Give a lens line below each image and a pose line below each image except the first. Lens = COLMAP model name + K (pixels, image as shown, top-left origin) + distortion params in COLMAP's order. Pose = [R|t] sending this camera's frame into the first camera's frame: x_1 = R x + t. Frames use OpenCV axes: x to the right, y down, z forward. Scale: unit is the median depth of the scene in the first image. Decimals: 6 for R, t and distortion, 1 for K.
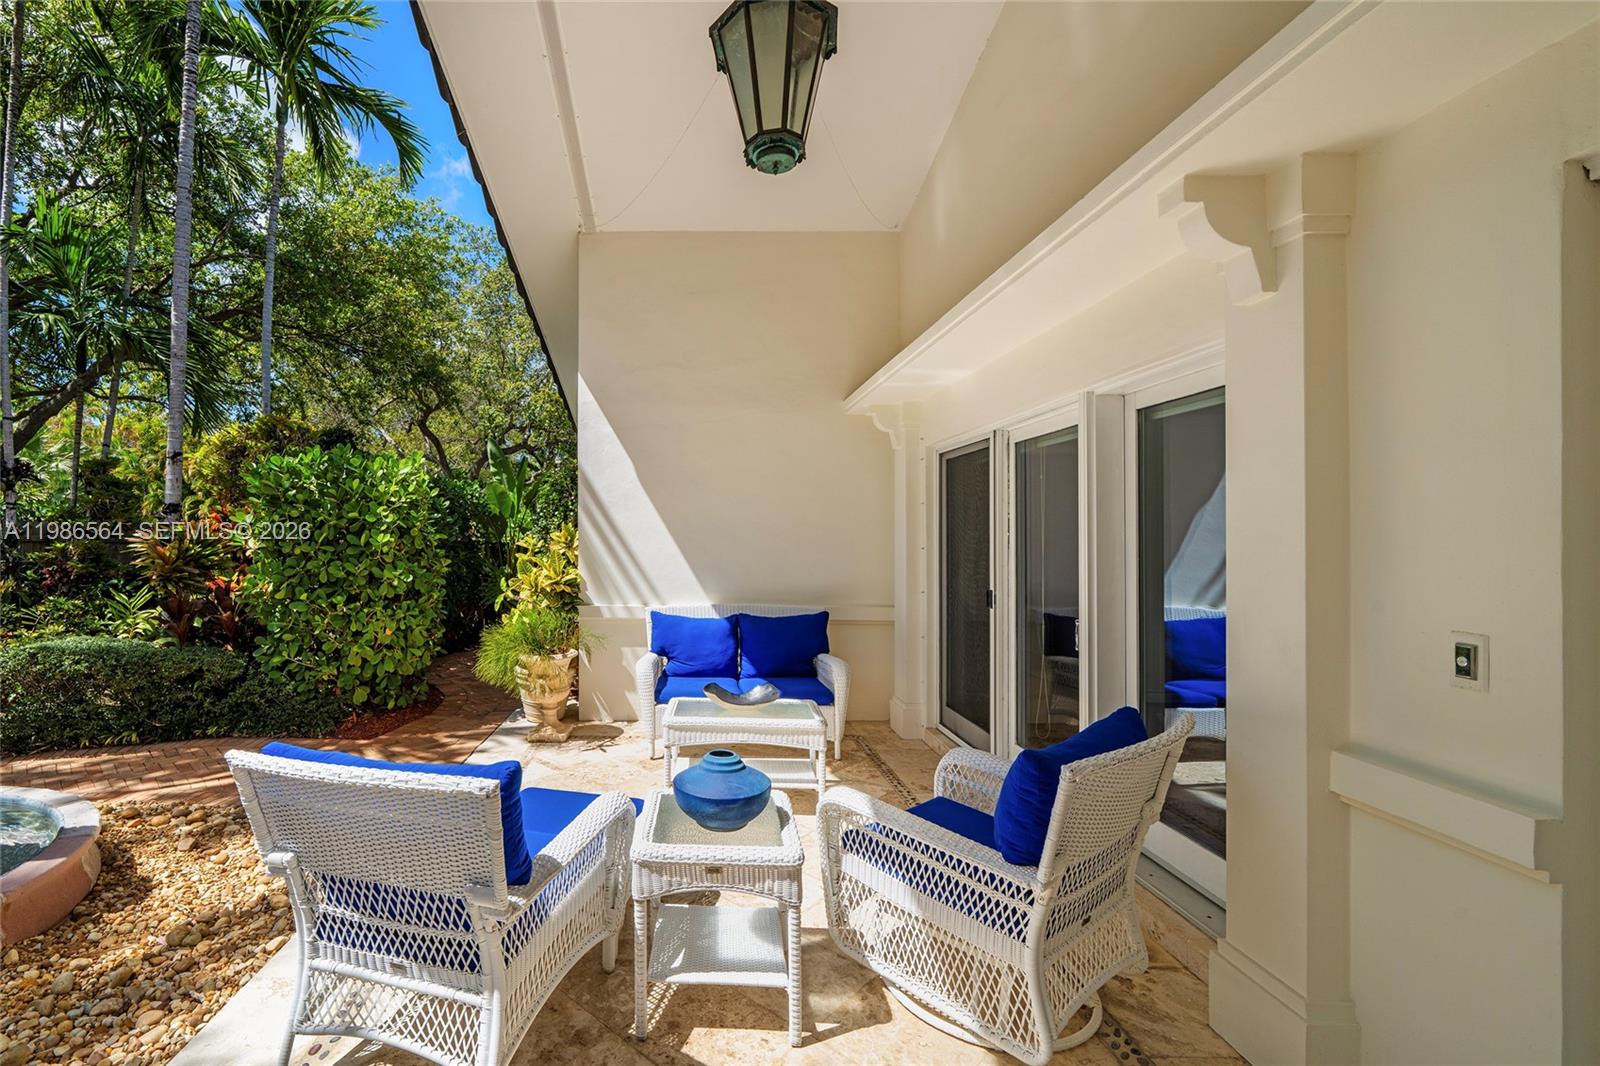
lens RADIAL K [[678.9, 0, 677.1], [0, 678.9, 534.9], [0, 0, 1]] dist [0.000324, -0.000224]
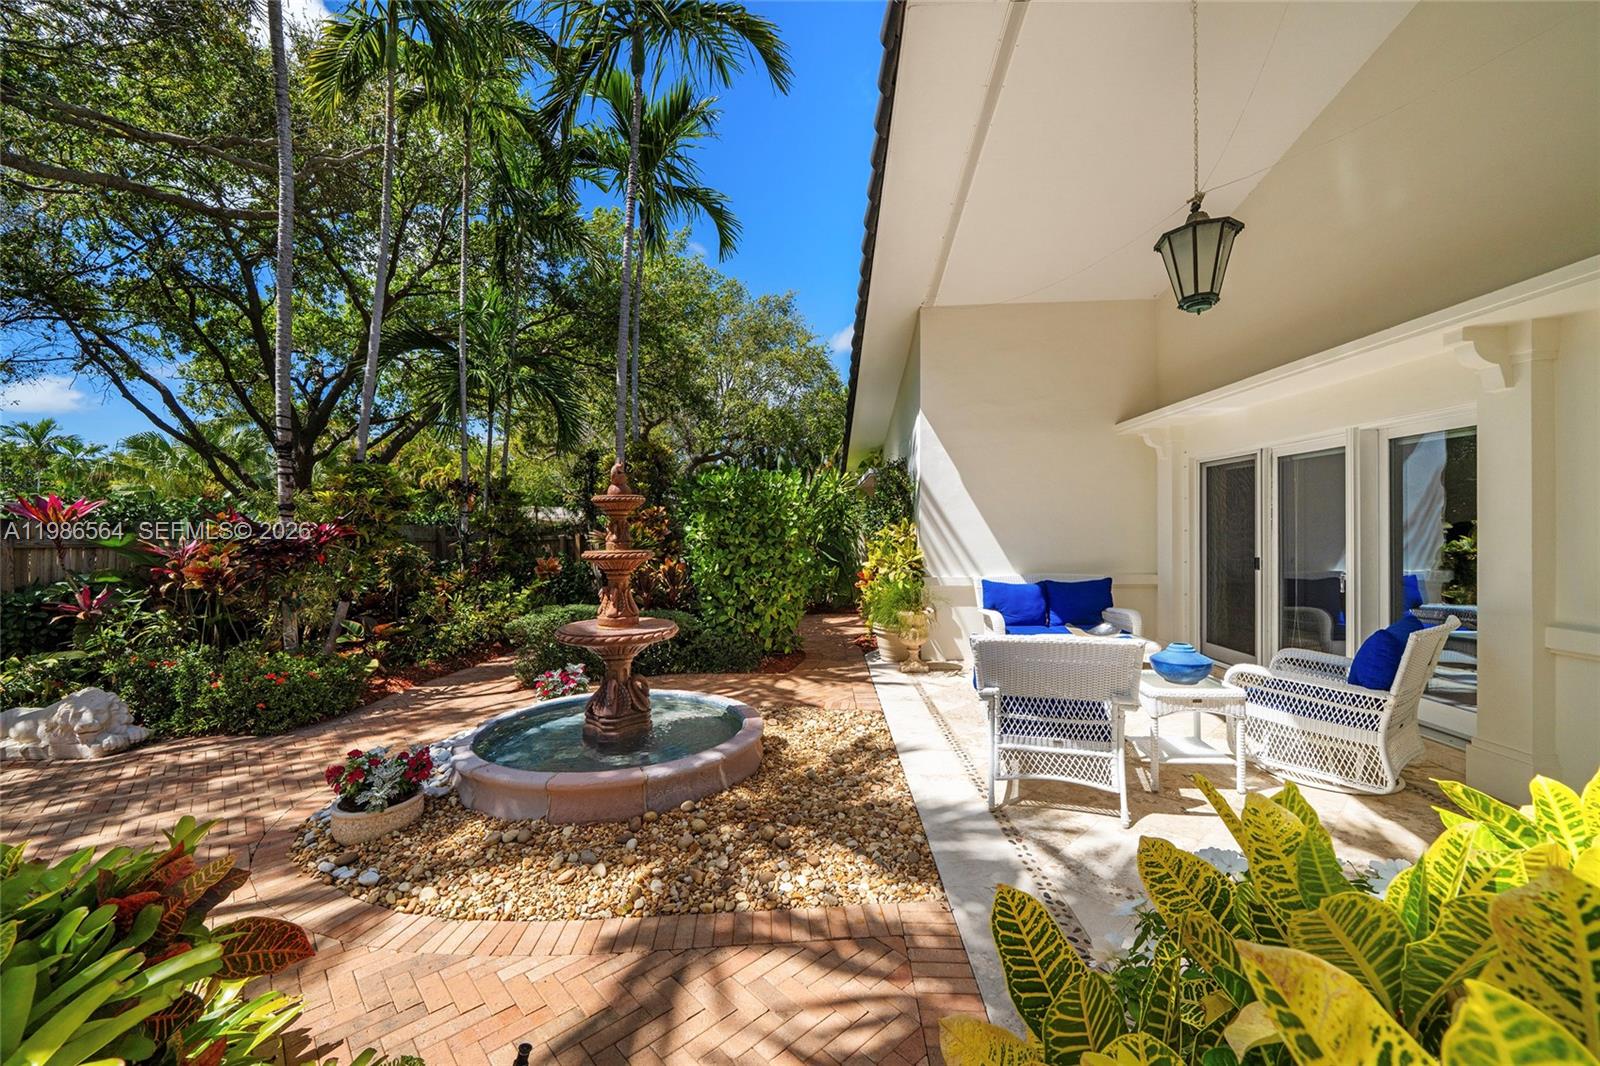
lens RADIAL K [[614.2, 0, 798.2], [0, 614.2, 537.1], [0, 0, 1]] dist [0.000069, -0.000053]
pose [[0.999227, -0.020825, -0.033341, -0.383852], [0.021365, 0.999645, 0.015915, -0.003419], [0.032998, -0.016615, 0.999317, -0.283602]]
